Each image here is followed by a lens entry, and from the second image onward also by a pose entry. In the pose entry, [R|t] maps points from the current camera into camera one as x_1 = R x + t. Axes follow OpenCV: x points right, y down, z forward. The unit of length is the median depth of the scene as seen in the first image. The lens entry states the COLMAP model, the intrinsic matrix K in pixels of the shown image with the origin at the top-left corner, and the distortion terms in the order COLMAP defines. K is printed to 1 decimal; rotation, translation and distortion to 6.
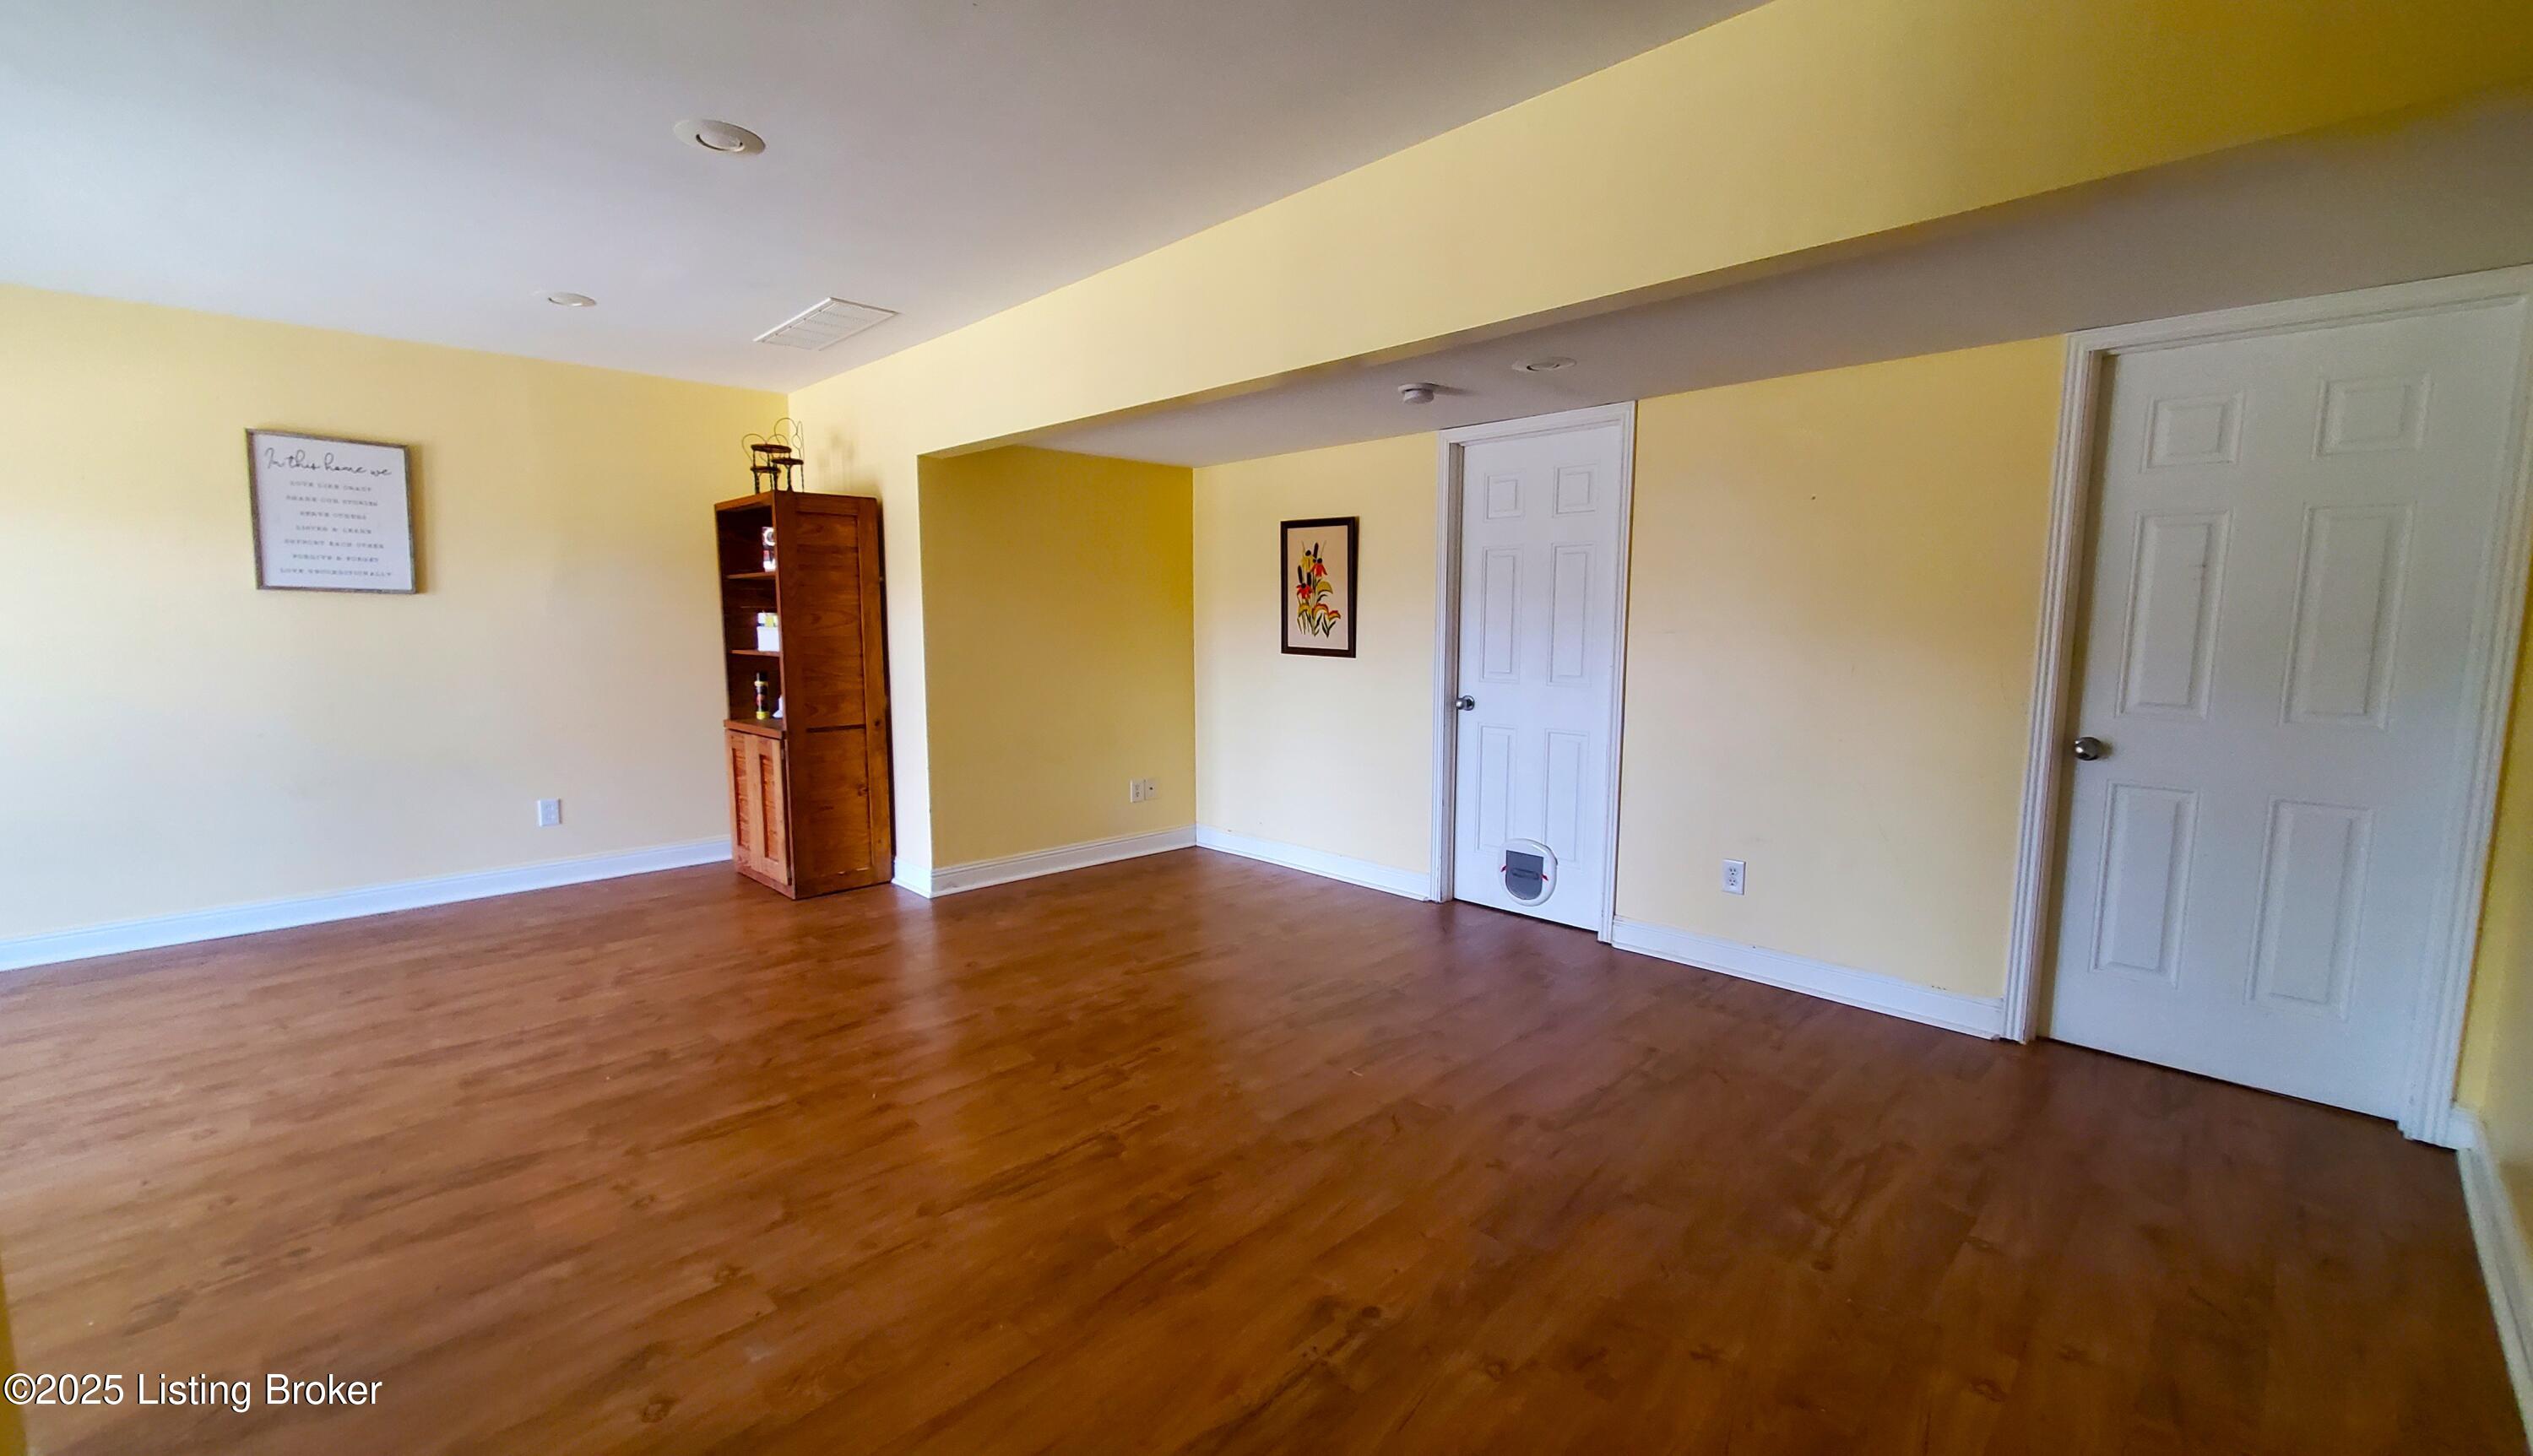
lens RADIAL K [[1029.9, 0, 1262.0], [0, 1029.9, 733.5], [0, 0, 1]] dist [0.001777, 0.000389]
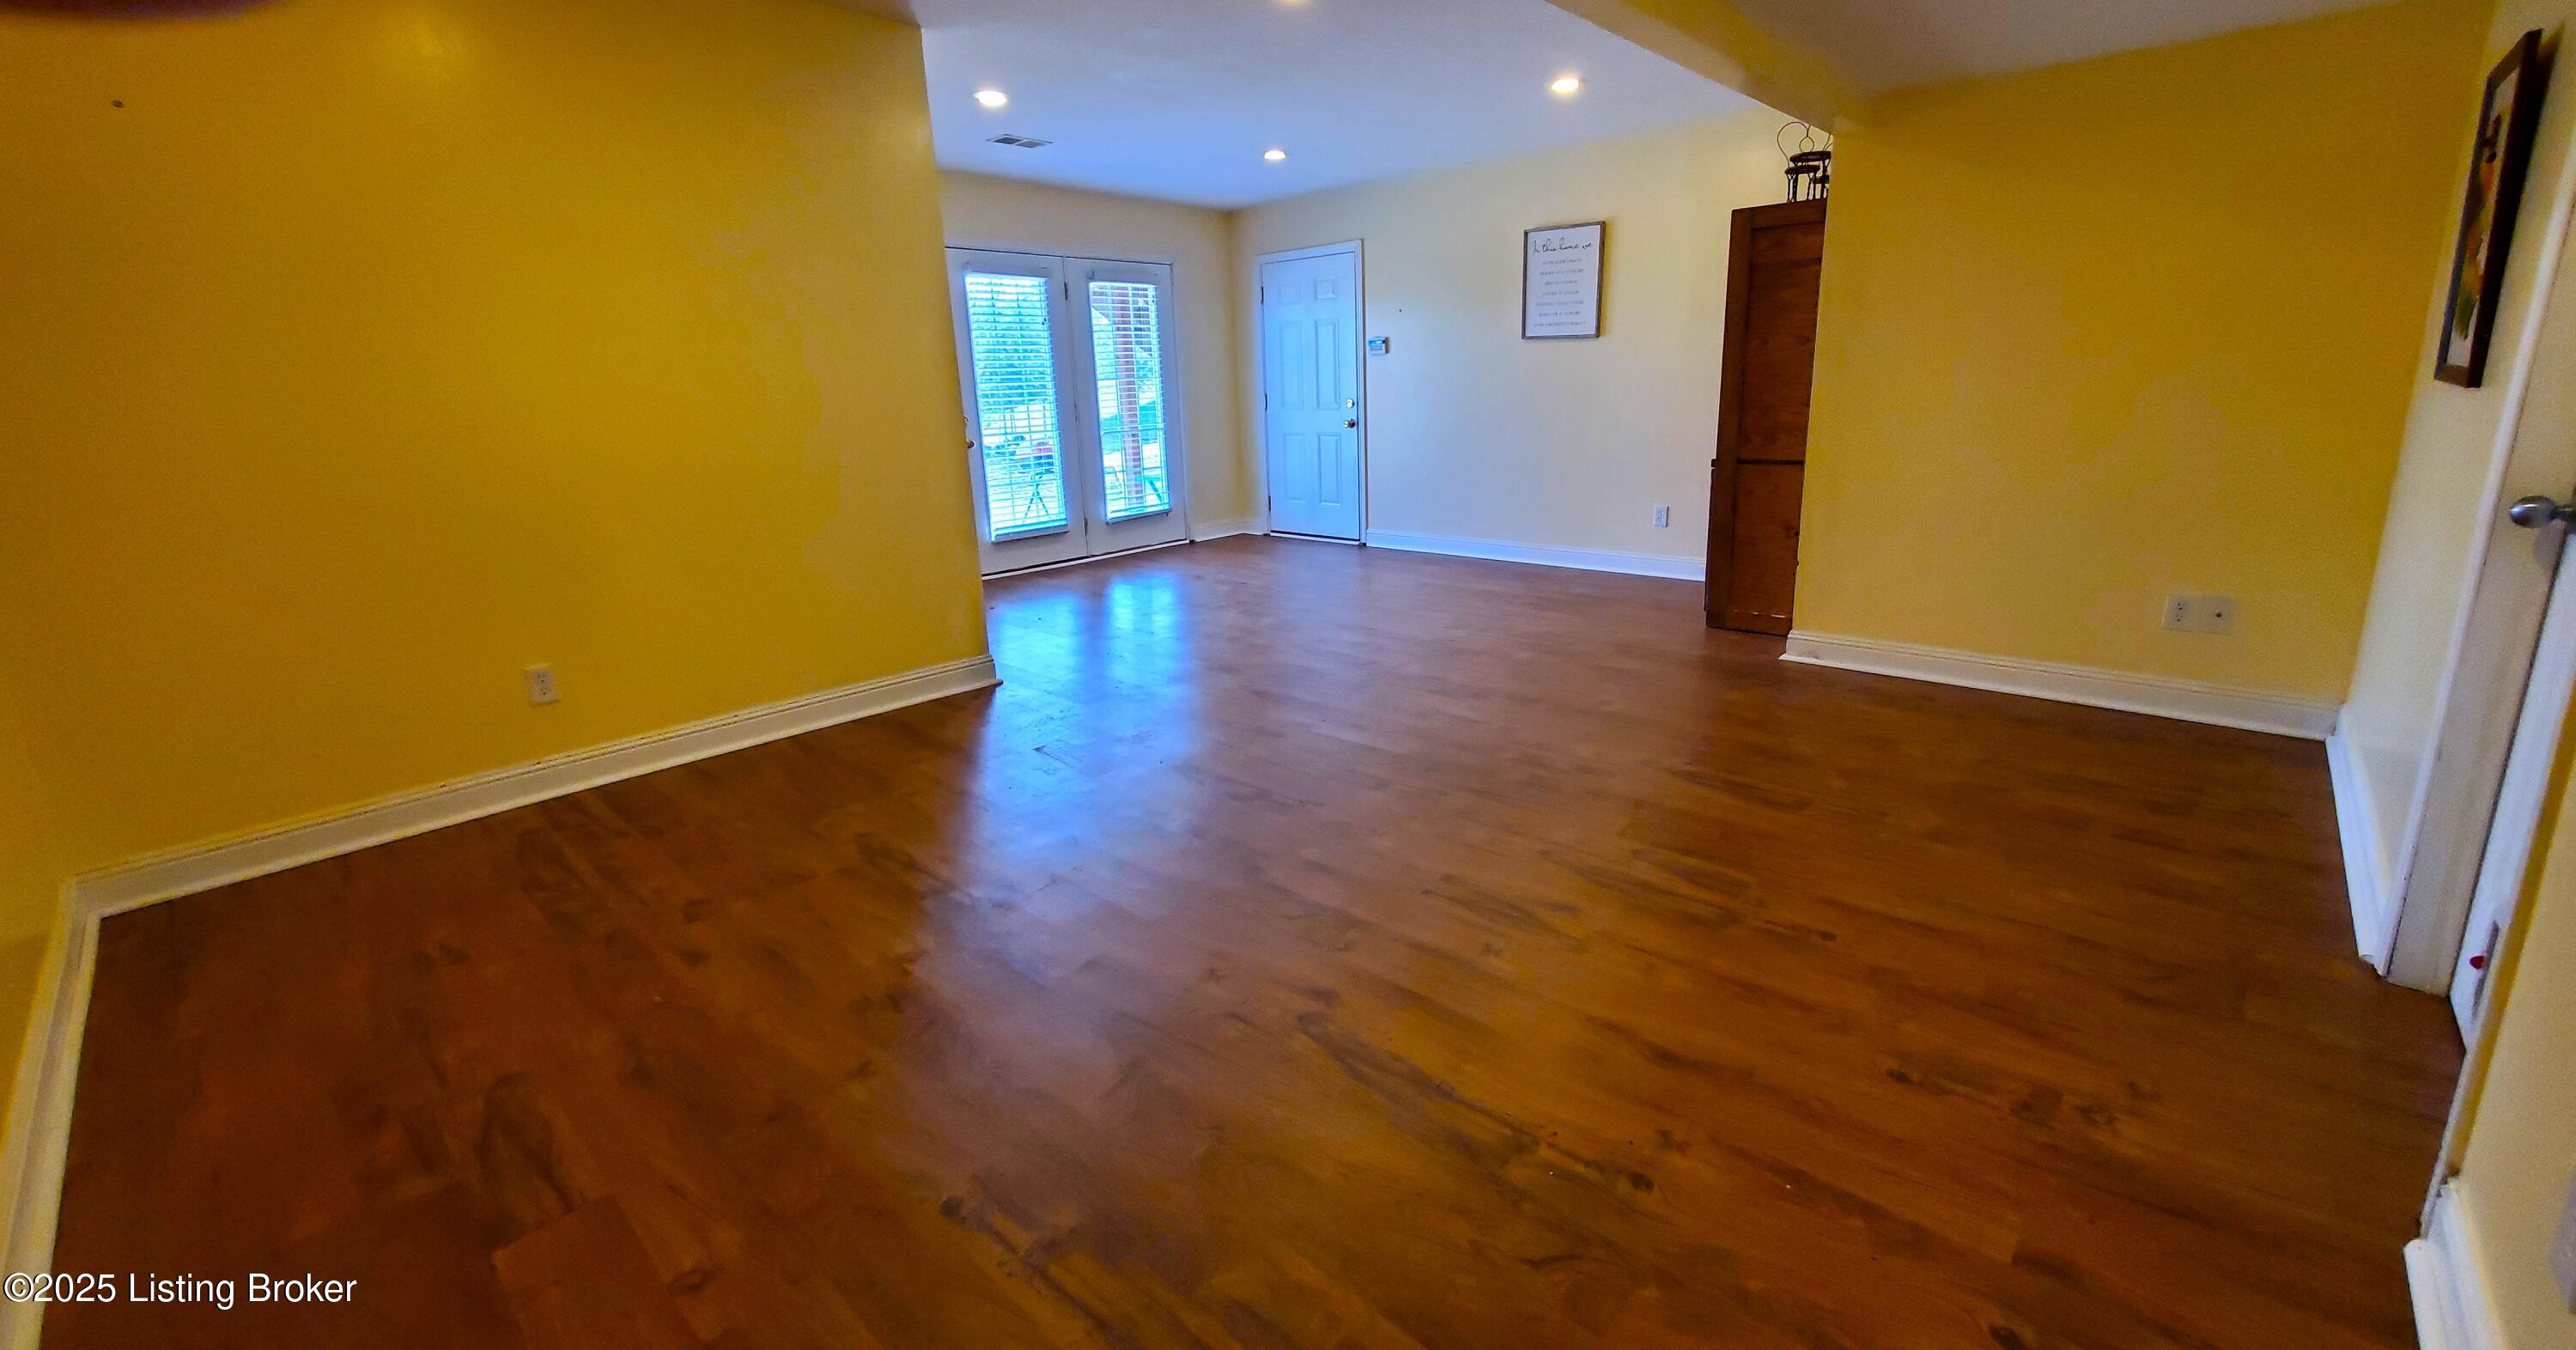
lens RADIAL K [[1023.8, 0, 1288.9], [0, 1023.8, 631.1], [0, 0, 1]] dist [-0.001233, -0.000189]
pose [[0.056402, 0.231922, -0.971098, 0.572192], [-0.083249, 0.970352, 0.226909, -0.034599], [0.994931, 0.068045, 0.074037, 0.563940]]
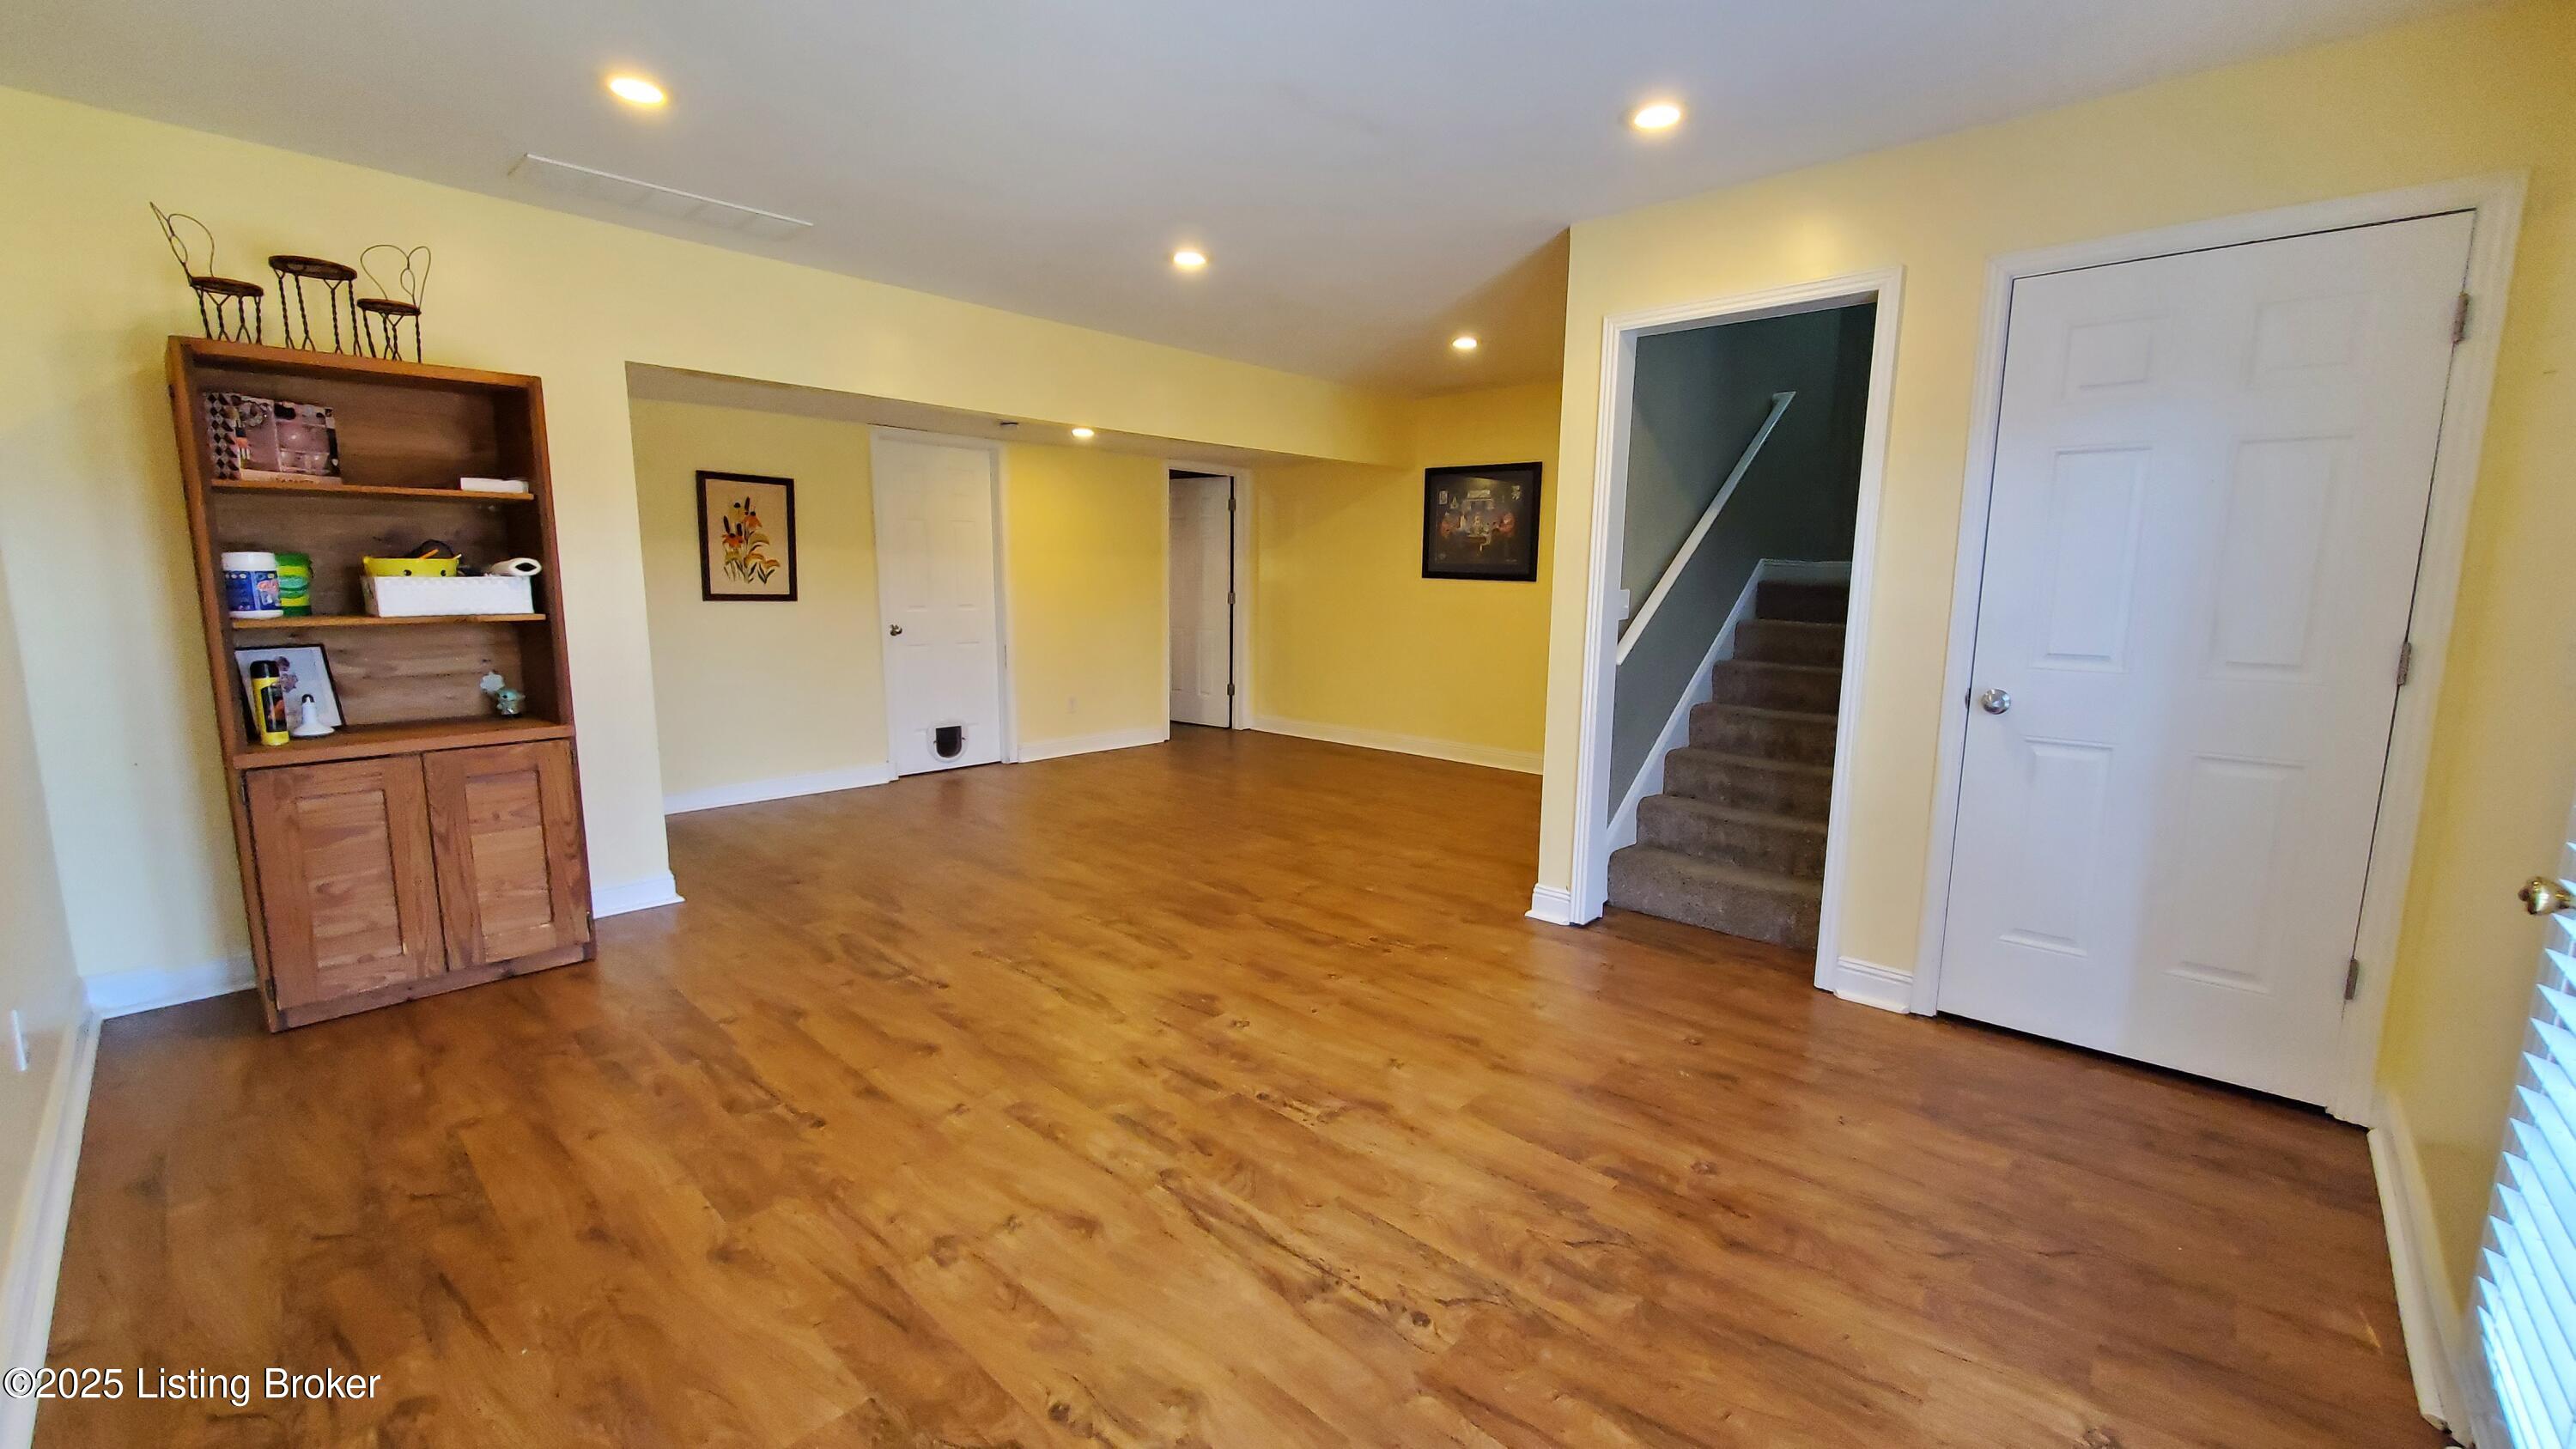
lens RADIAL K [[1022.9, 0, 1305.2], [0, 1022.9, 720.3], [0, 0, 1]] dist [0.000954, -0.000219]
pose [[-0.069516, -0.139342, 0.987801, -1.256243], [0.107975, 0.983329, 0.146309, -0.054436], [-0.991720, 0.116829, -0.053312, 0.575028]]
